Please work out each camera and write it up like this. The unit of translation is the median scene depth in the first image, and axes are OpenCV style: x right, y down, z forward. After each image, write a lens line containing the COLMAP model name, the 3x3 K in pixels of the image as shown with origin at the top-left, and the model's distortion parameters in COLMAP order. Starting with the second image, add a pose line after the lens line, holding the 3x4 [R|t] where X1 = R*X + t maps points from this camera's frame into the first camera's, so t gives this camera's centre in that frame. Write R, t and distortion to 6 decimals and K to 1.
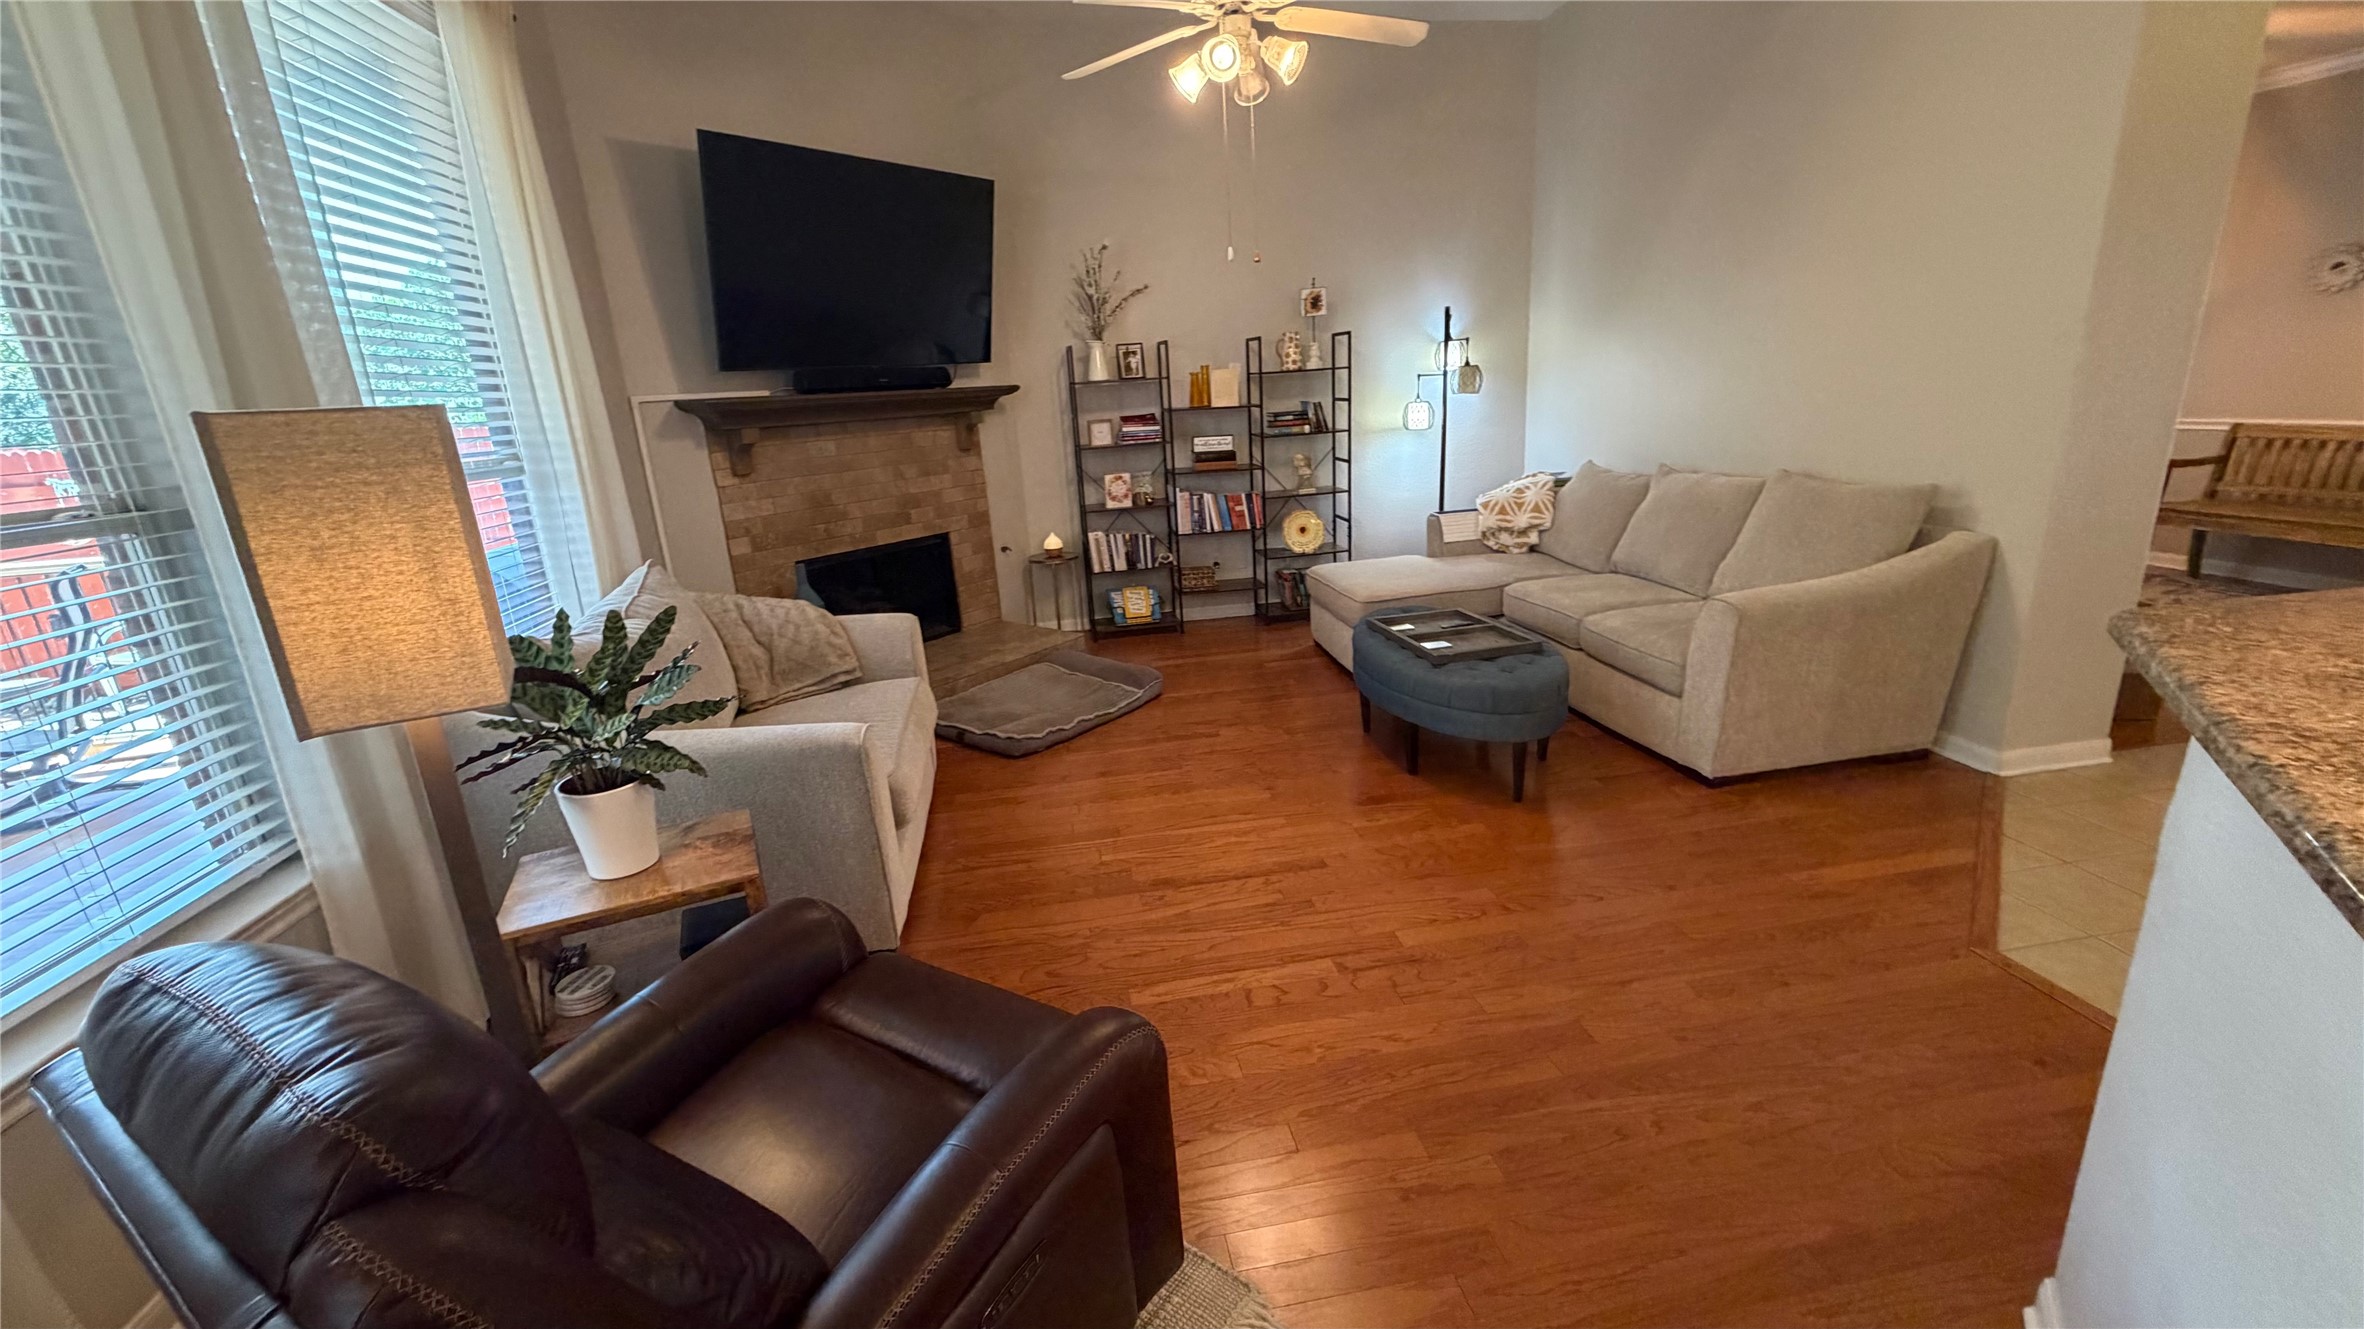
lens RADIAL K [[937.9, 0, 1173.8], [0, 937.9, 663.3], [0, 0, 1]] dist [-0.001719, -0.000245]
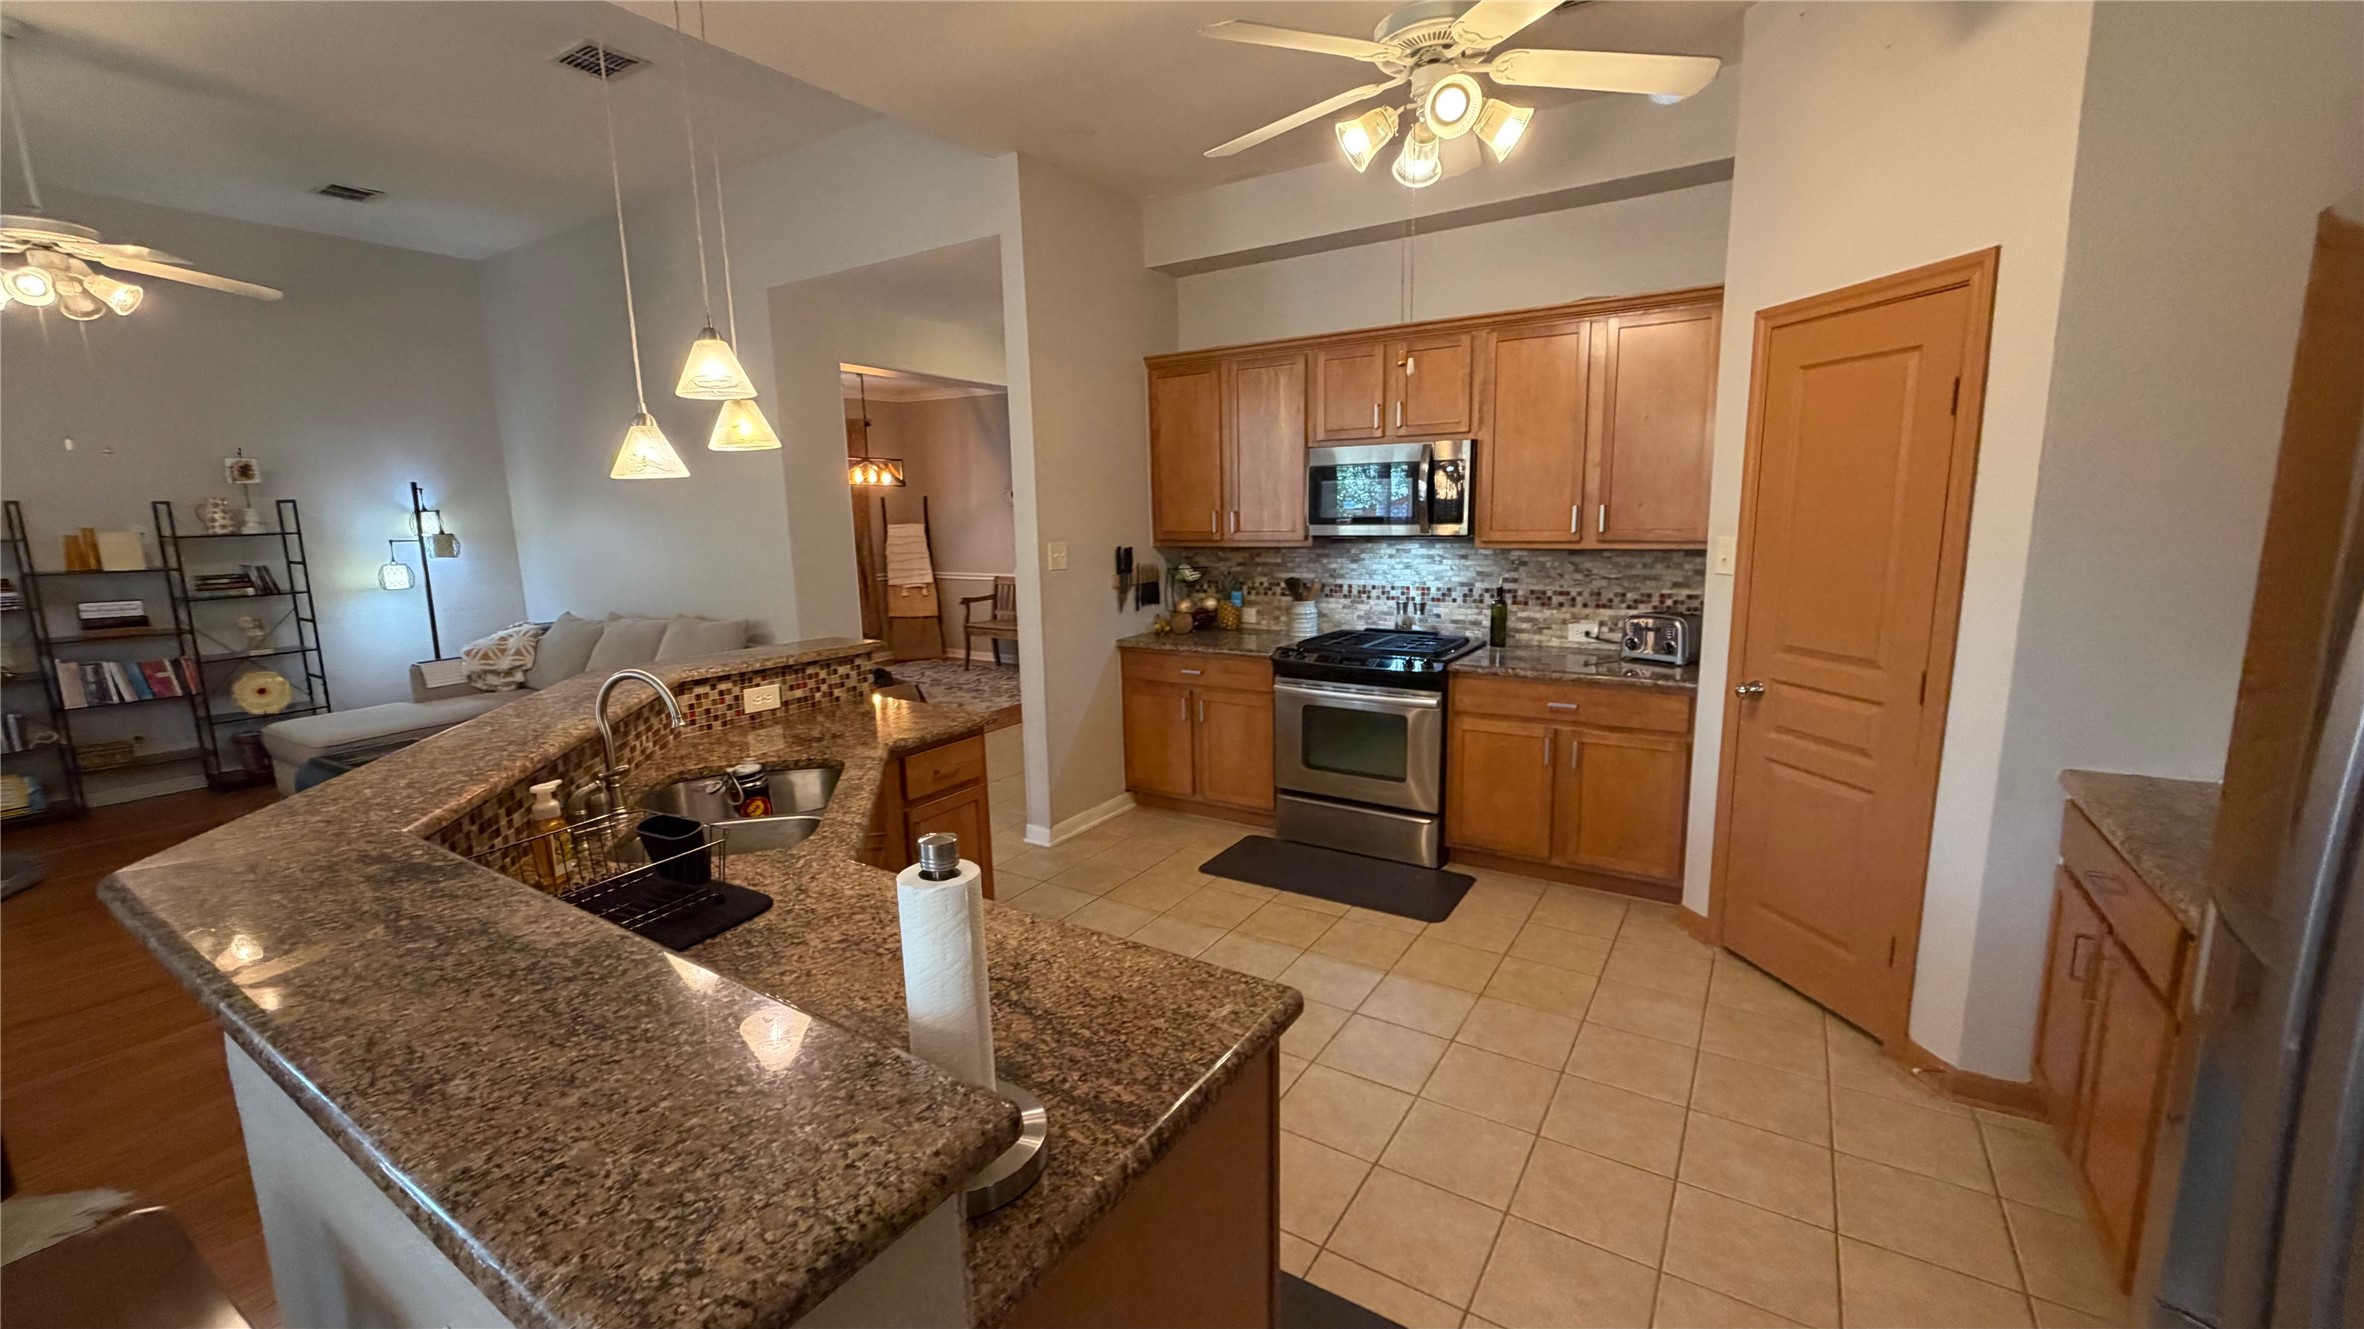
lens RADIAL K [[937.9, 0, 1176.1], [0, 937.9, 665.5], [0, 0, 1]] dist [-0.001719, -0.000245]
pose [[0.666487, -0.080387, 0.741170, 0.053941], [0.190146, 0.979619, -0.064738, 0.080797], [-0.720860, 0.184078, 0.668189, -0.368573]]
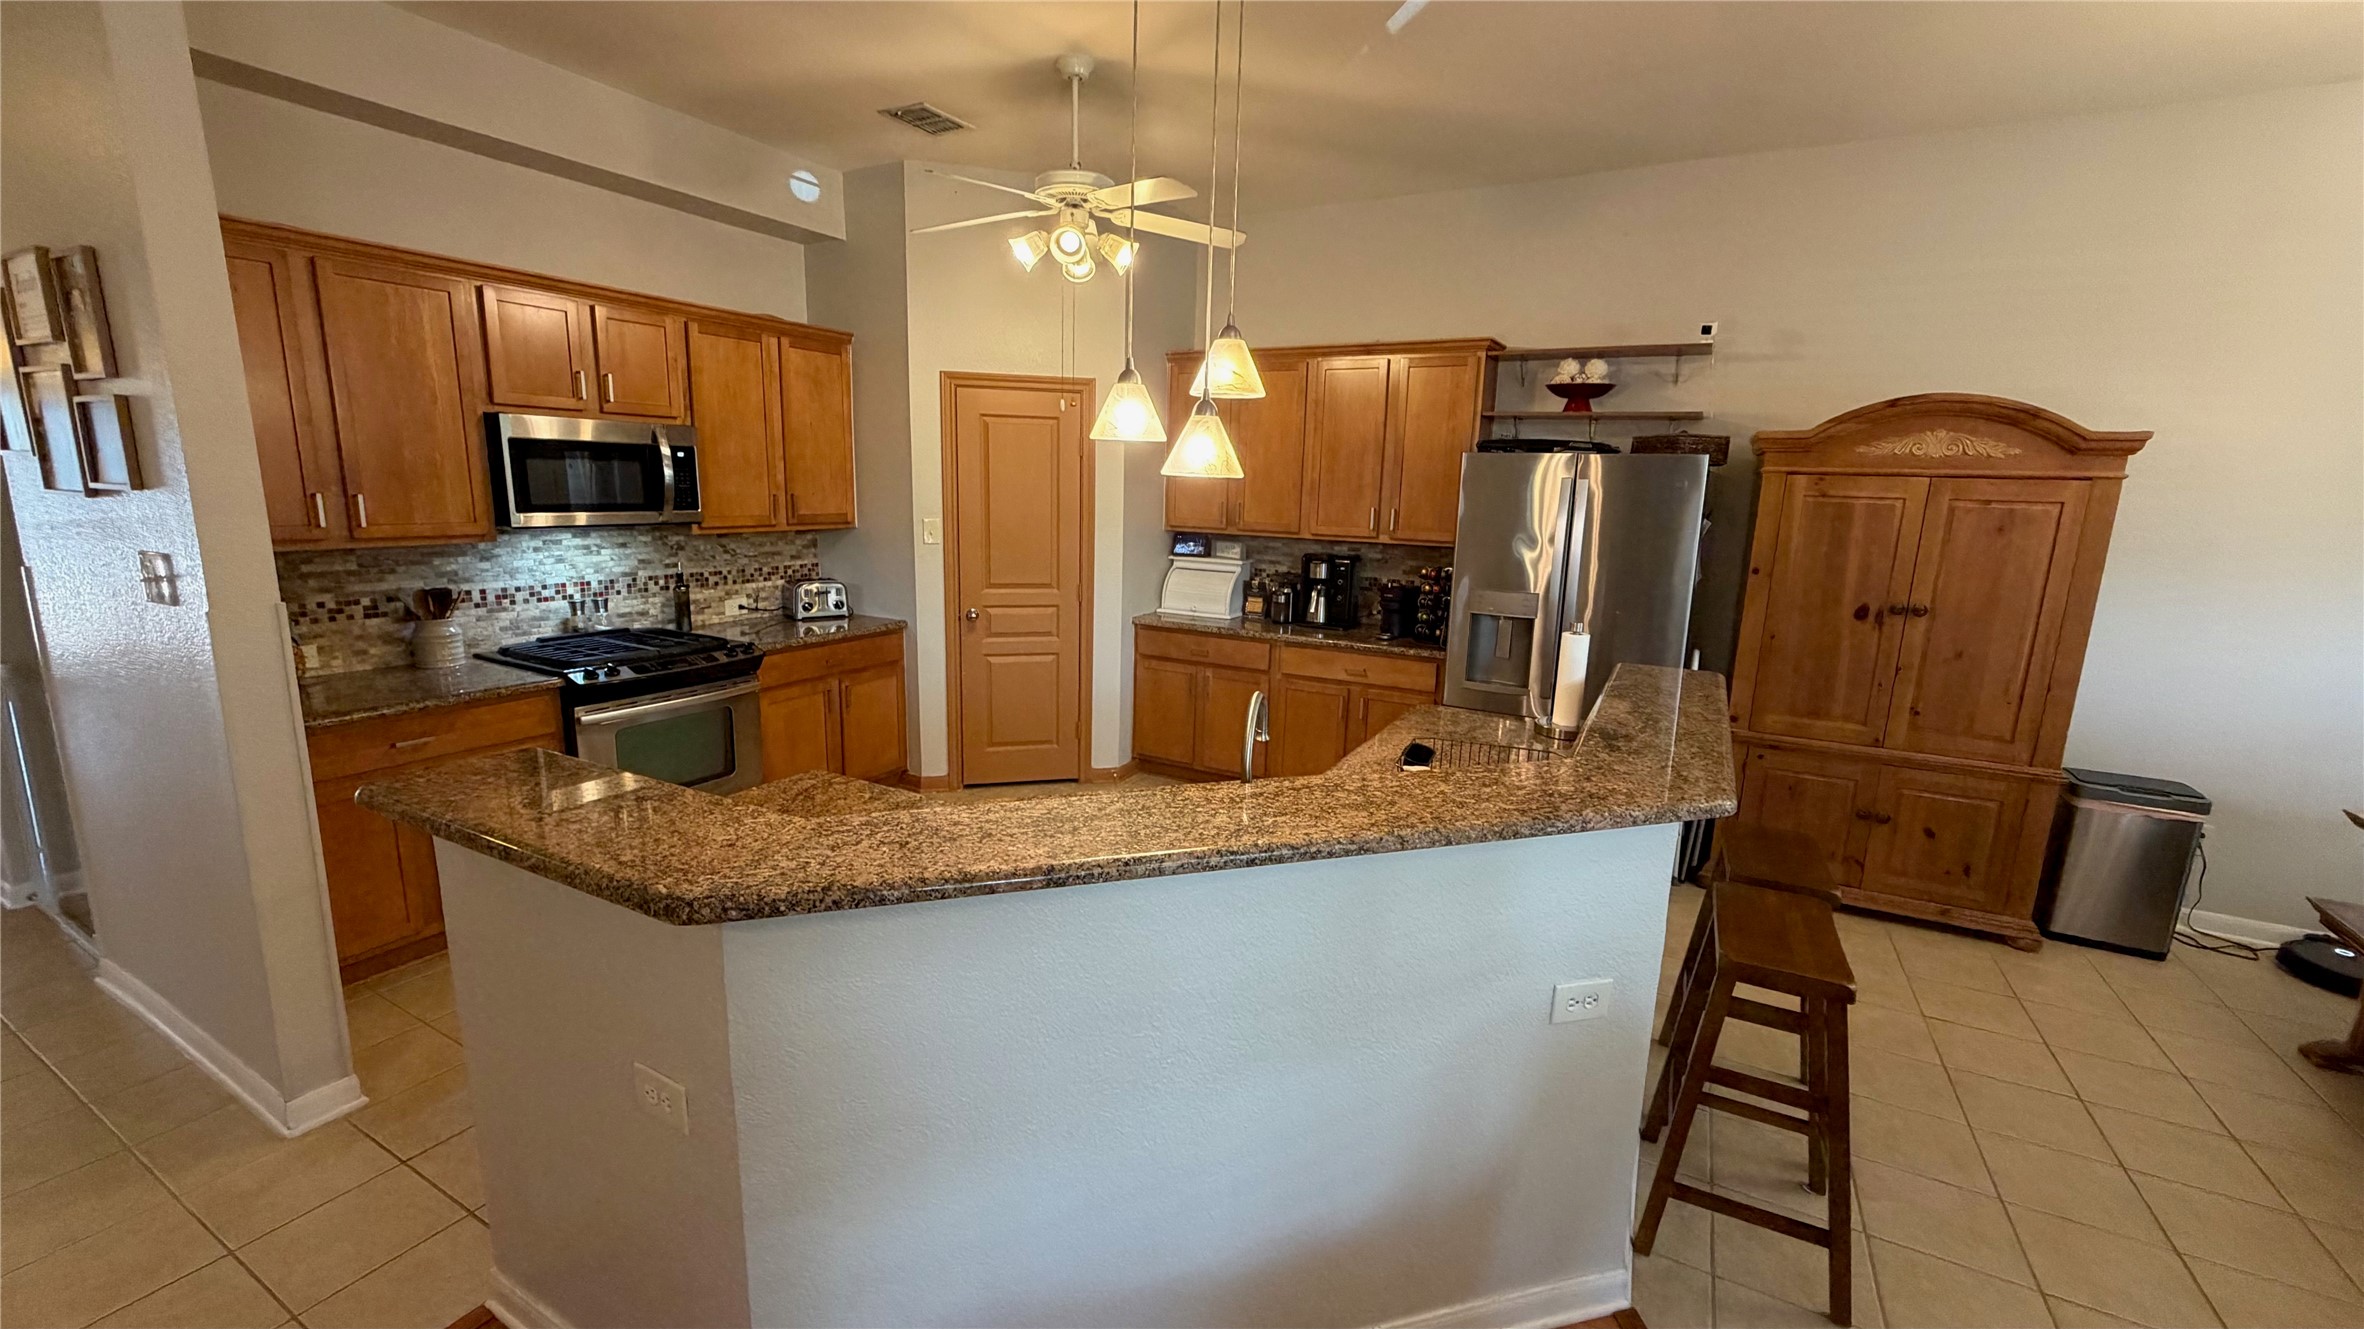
lens RADIAL K [[937.9, 0, 1182.5], [0, 937.9, 659.2], [0, 0, 1]] dist [-0.001719, -0.000245]
pose [[-0.793183, -0.075252, 0.604315, 0.002655], [0.191318, 0.911302, 0.364590, -0.119778], [-0.578150, 0.404804, -0.708433, 0.281785]]
